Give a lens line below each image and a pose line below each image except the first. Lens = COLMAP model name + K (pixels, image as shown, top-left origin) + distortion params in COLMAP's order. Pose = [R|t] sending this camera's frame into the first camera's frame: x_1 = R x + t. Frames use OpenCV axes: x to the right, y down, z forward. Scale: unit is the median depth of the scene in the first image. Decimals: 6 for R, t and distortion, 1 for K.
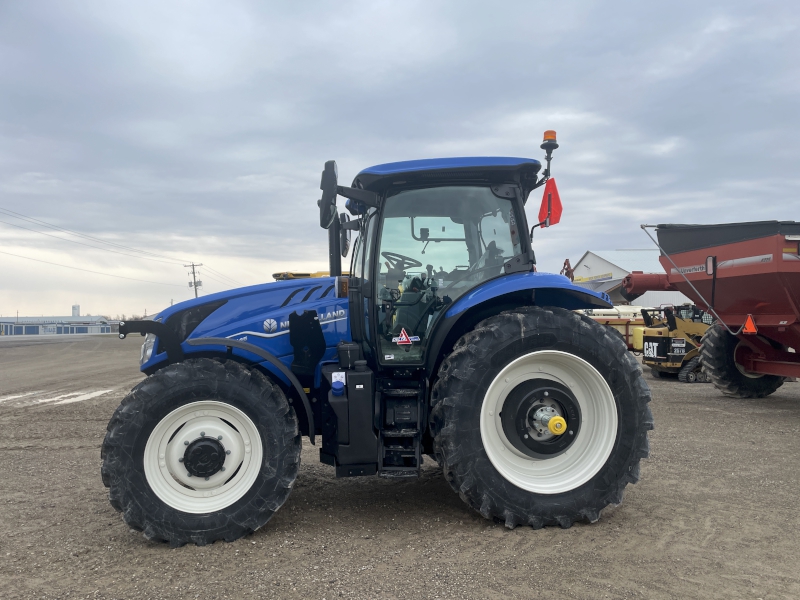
lens RADIAL K [[600.7, 0, 401.8], [0, 600.7, 297.9], [0, 0, 1]] dist [0.047178, -0.036847]
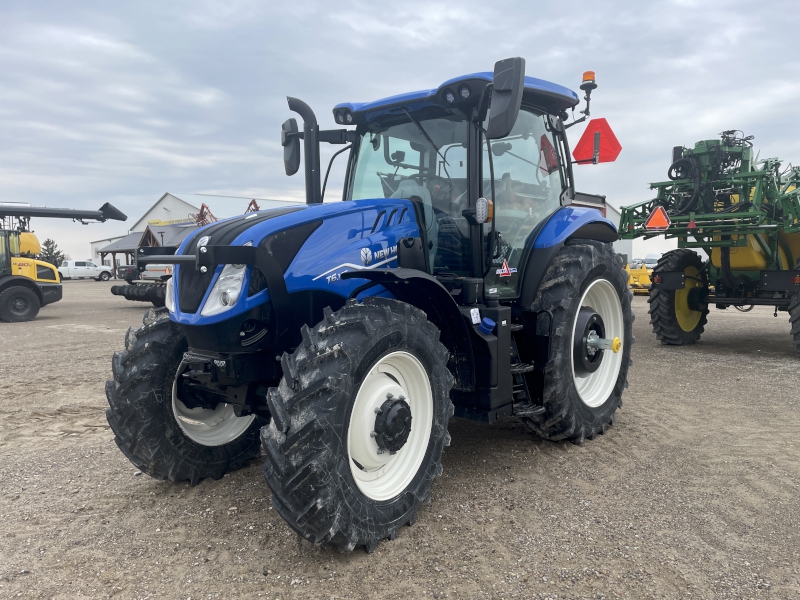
lens RADIAL K [[600.7, 0, 394.3], [0, 600.7, 299.1], [0, 0, 1]] dist [0.047178, -0.036847]
pose [[0.761803, -0.039801, 0.646584, -0.760007], [-0.019244, 0.996280, 0.084000, 0.038529], [-0.647522, -0.076434, 0.758204, 0.410740]]
